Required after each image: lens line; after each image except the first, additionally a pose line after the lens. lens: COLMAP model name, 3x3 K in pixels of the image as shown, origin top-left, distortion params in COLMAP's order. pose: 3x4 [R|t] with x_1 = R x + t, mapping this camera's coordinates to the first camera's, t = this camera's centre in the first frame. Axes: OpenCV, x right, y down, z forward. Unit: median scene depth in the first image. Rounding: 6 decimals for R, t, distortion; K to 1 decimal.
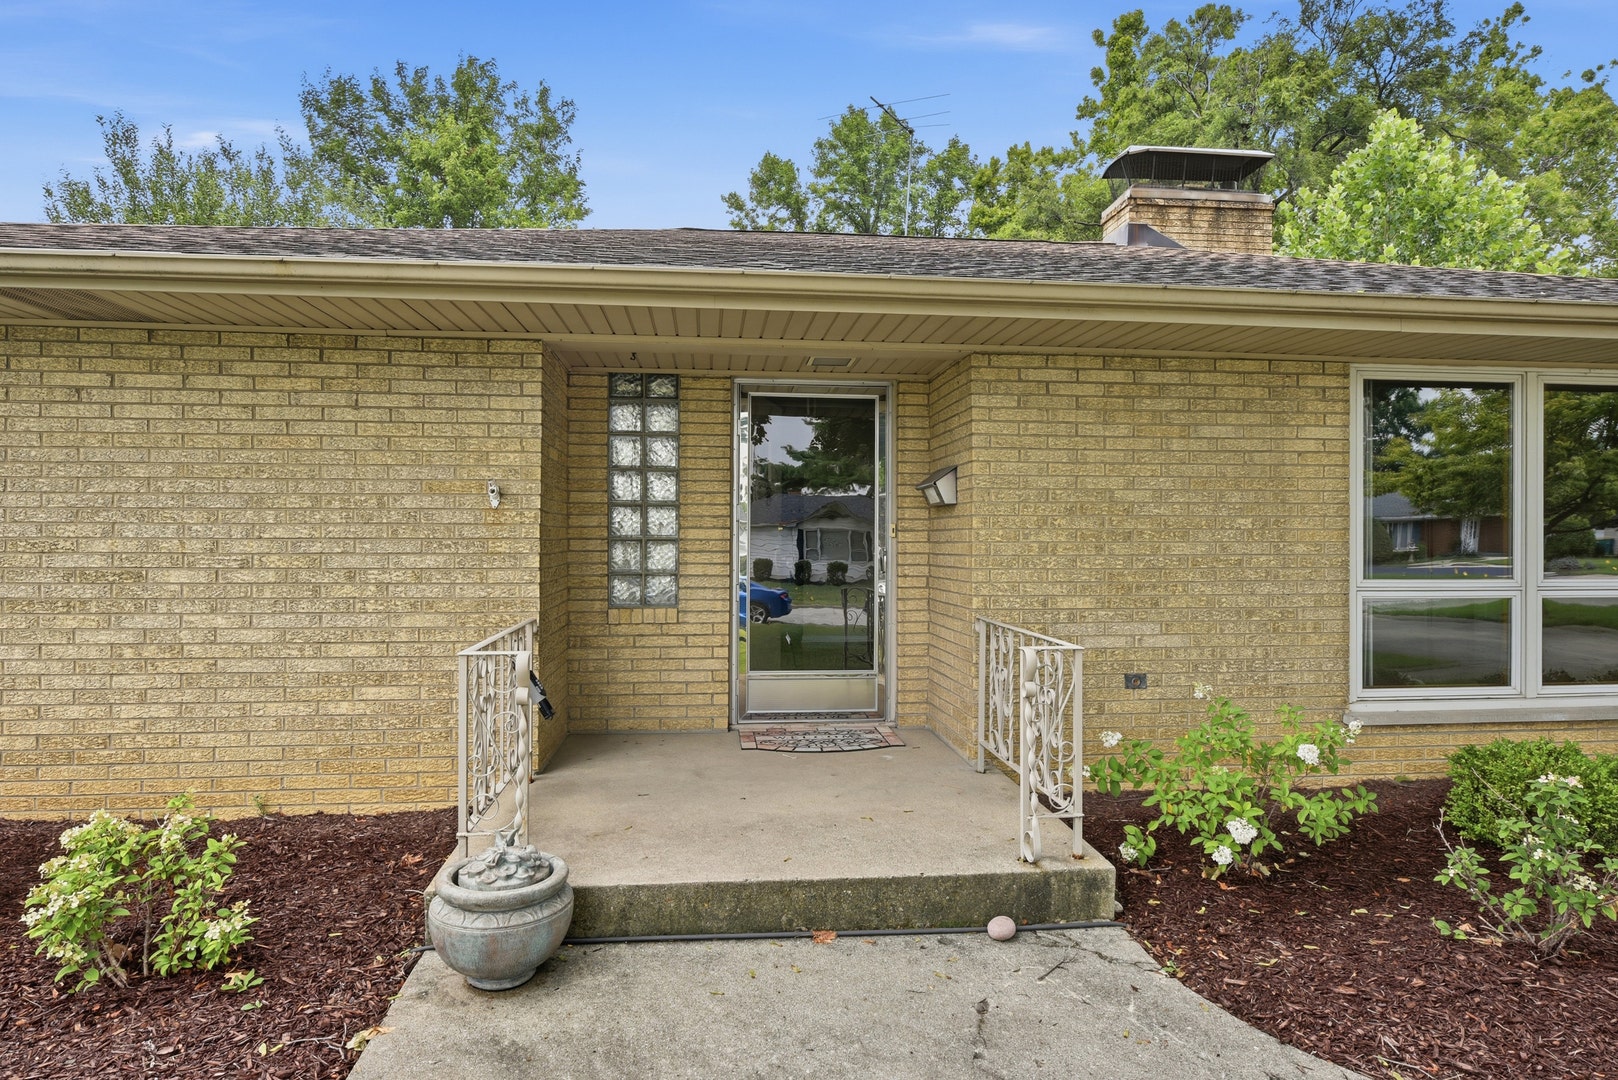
lens RADIAL K [[840.7, 0, 836.0], [0, 840.7, 514.8], [0, 0, 1]] dist [-0.004512, 0.000197]
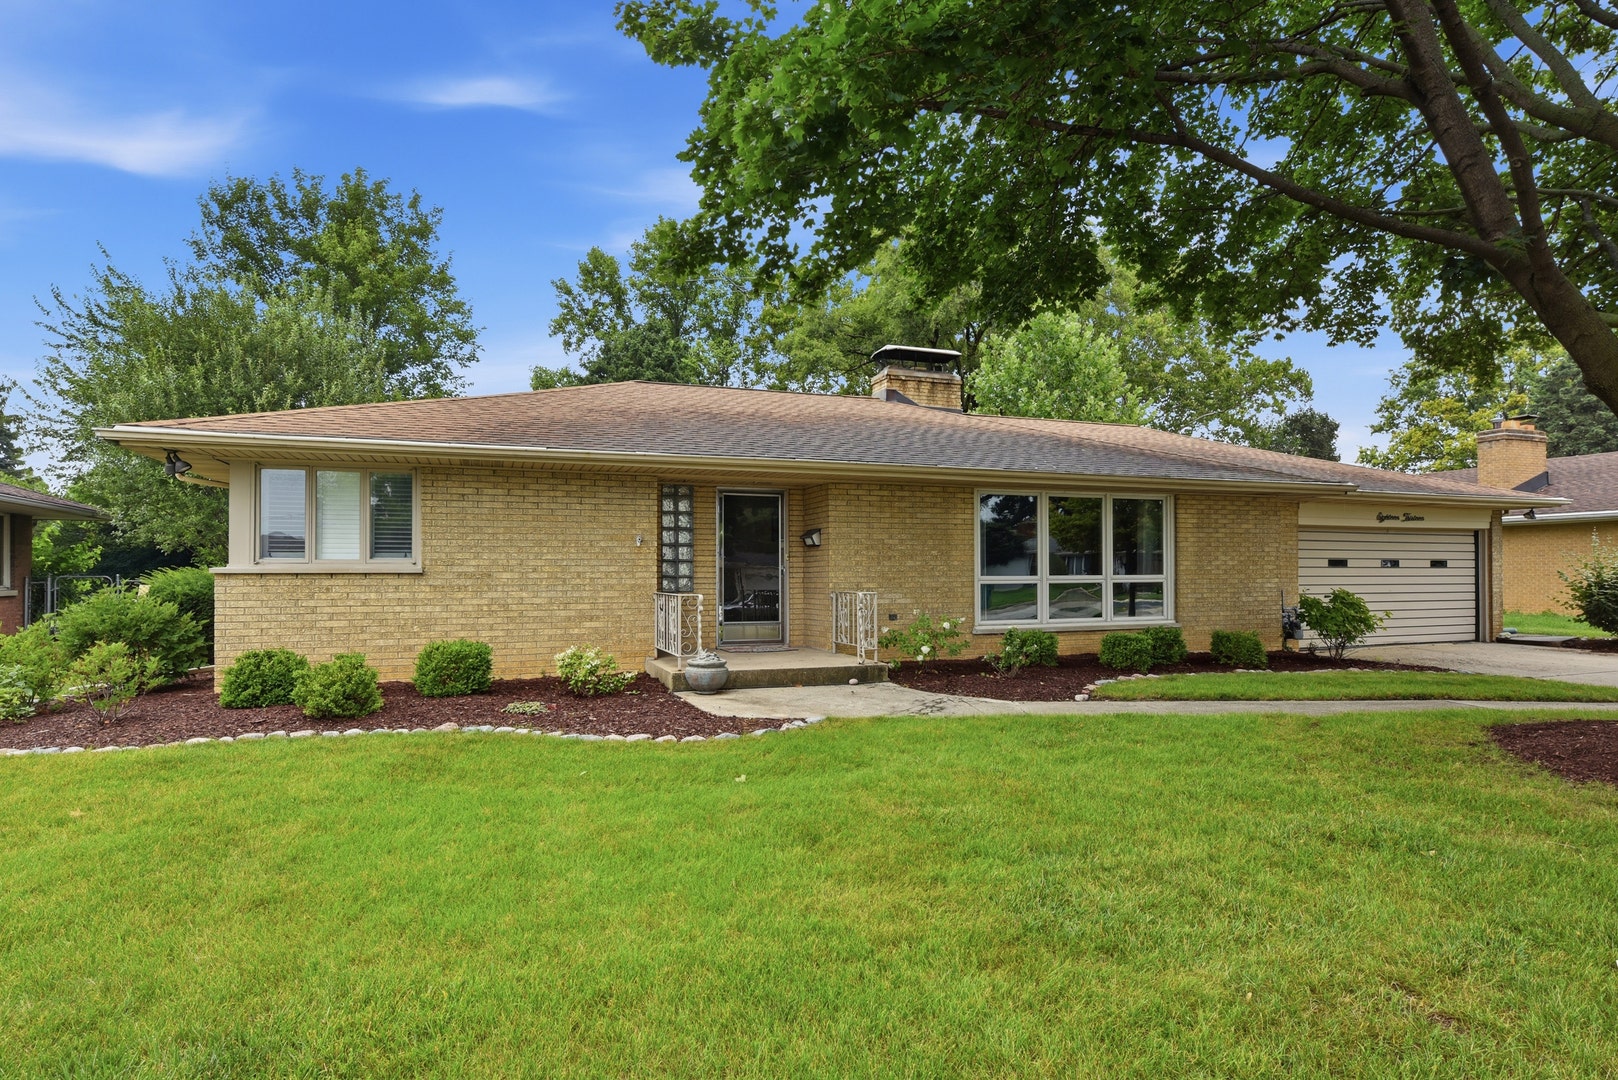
lens RADIAL K [[718.2, 0, 808.0], [0, 718.2, 536.3], [0, 0, 1]] dist [-0.000806, 0.000294]
pose [[0.973010, 0.004246, 0.230725, -0.365700], [0.001272, 0.999717, -0.023763, 0.010941], [-0.230760, 0.023415, 0.972729, -0.978328]]
